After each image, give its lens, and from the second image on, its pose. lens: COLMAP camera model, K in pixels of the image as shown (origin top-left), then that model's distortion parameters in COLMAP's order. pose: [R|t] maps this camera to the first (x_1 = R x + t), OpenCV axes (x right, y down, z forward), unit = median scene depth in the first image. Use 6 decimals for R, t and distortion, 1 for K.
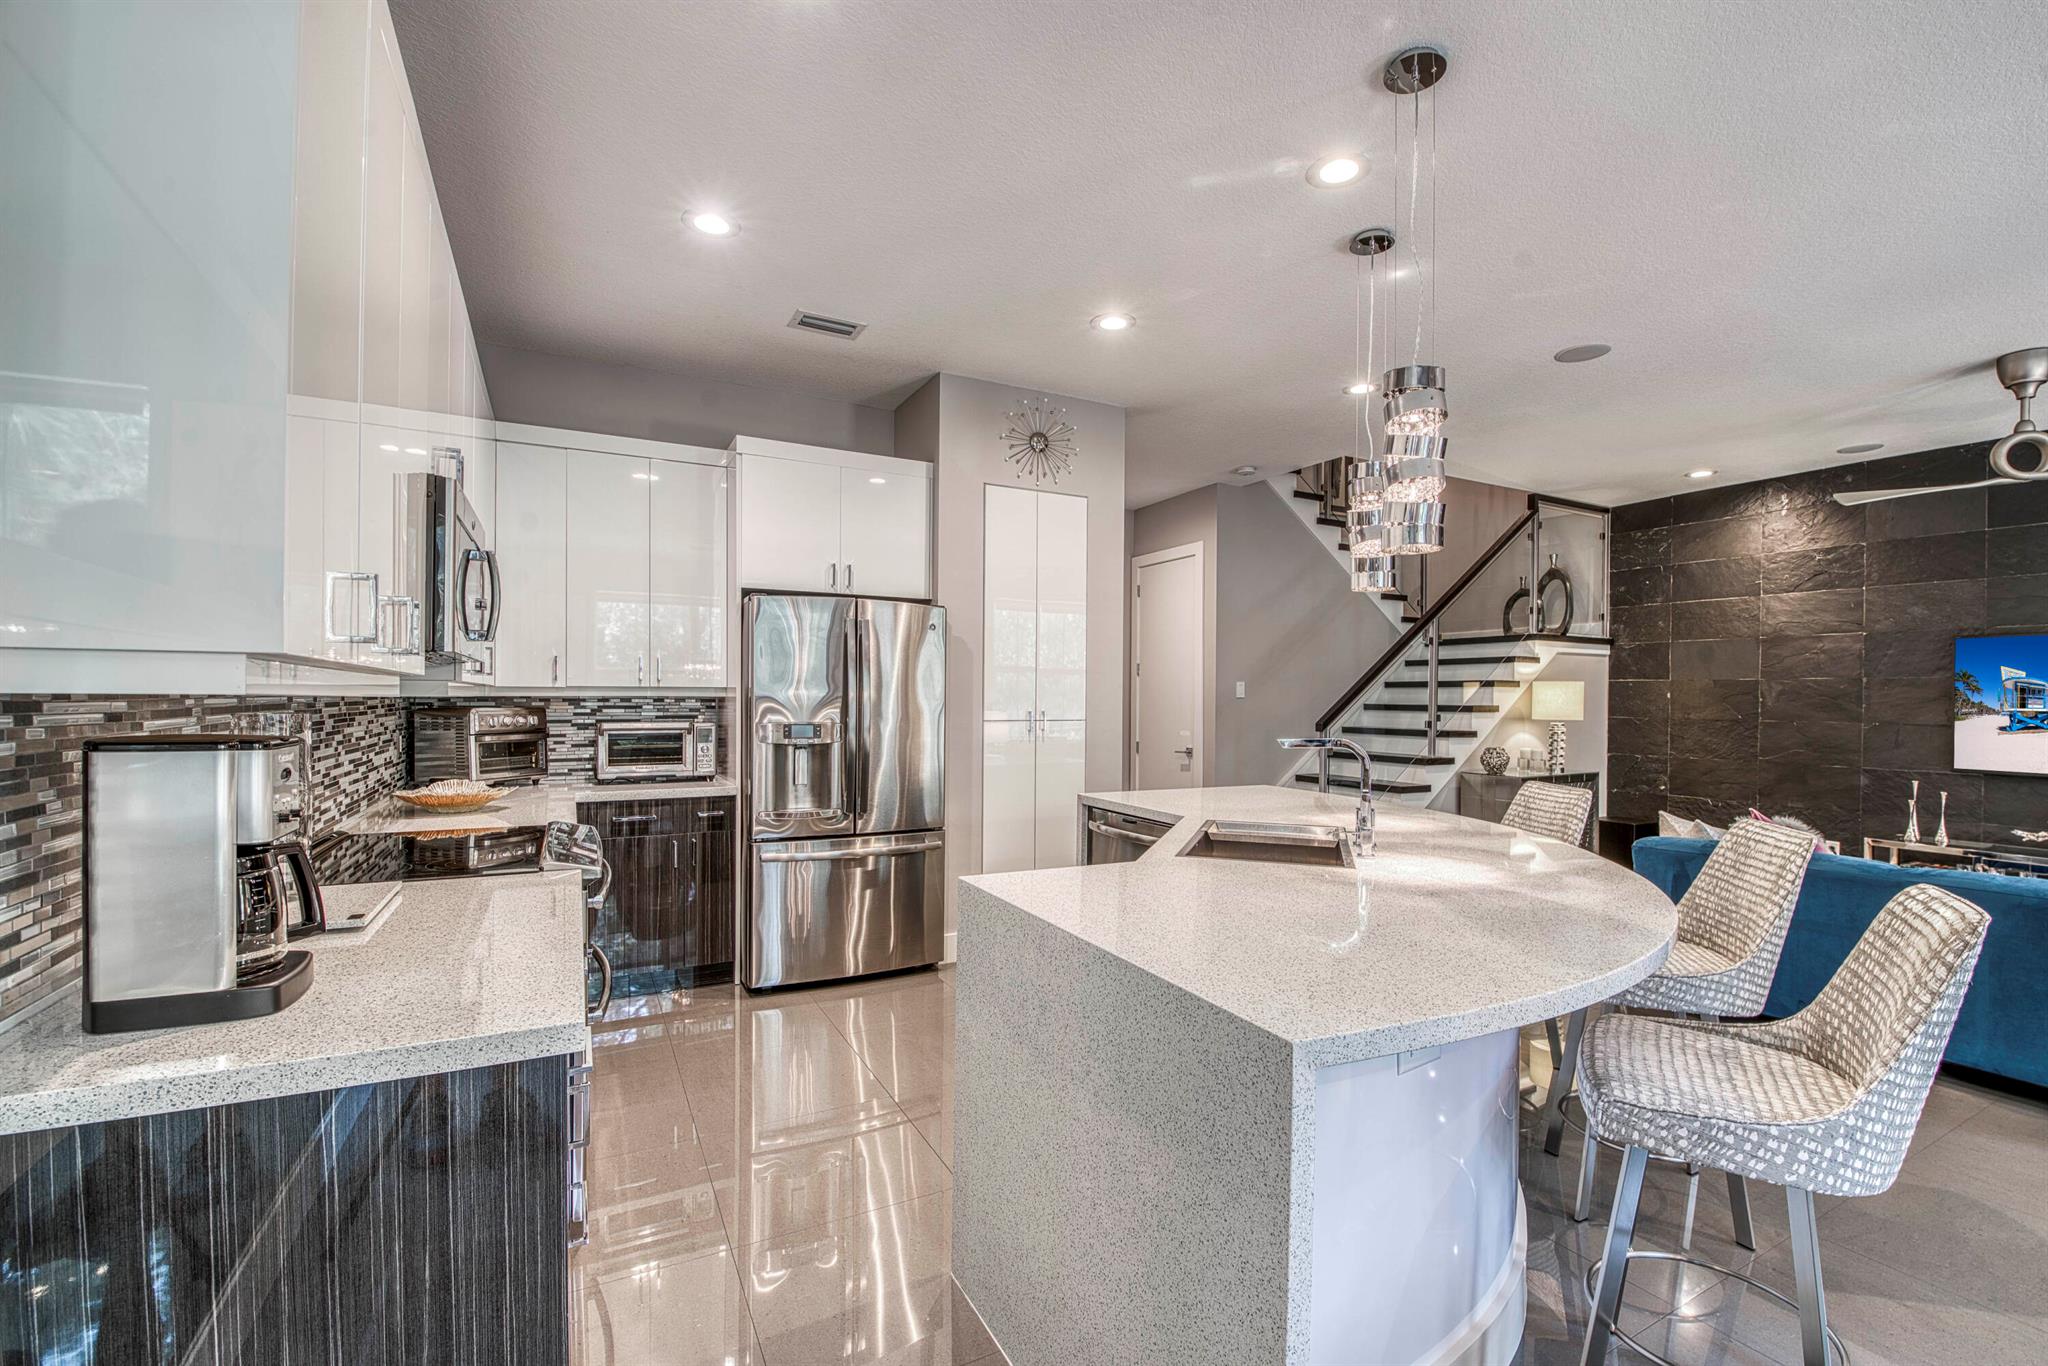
lens RADIAL K [[879.9, 0, 1041.8], [0, 879.9, 702.6], [0, 0, 1]] dist [-0.007403, -0.006881]
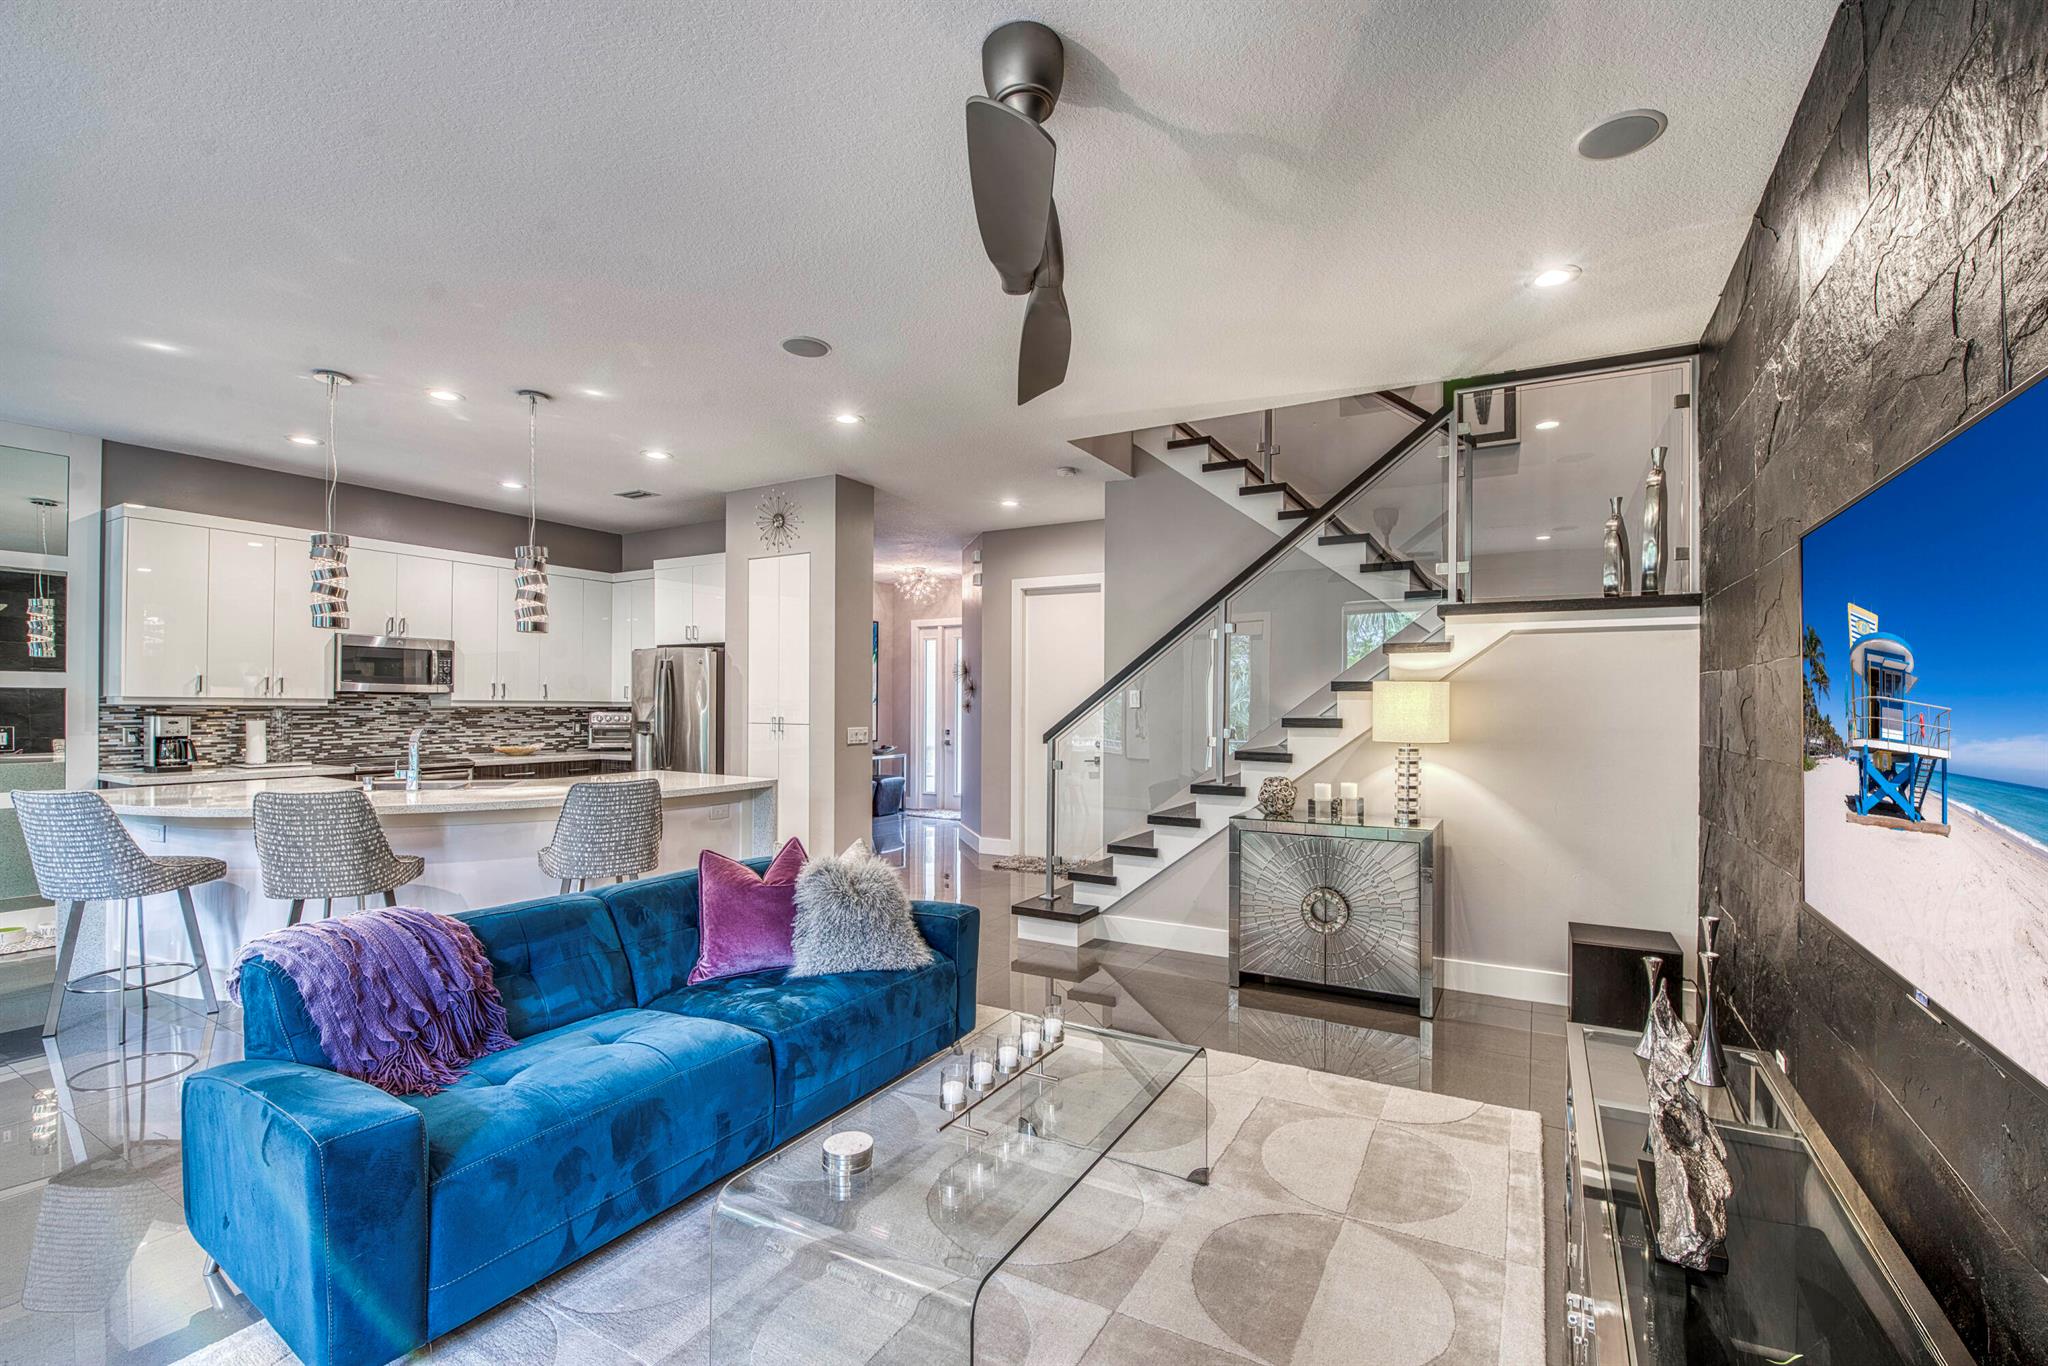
lens RADIAL K [[879.9, 0, 1047.2], [0, 879.9, 700.6], [0, 0, 1]] dist [-0.007403, -0.006881]
pose [[0.539941, -0.008267, -0.841662, 1.190086], [-0.006391, 0.999883, -0.013922, -0.000174], [0.841679, 0.012896, 0.539824, 0.541950]]
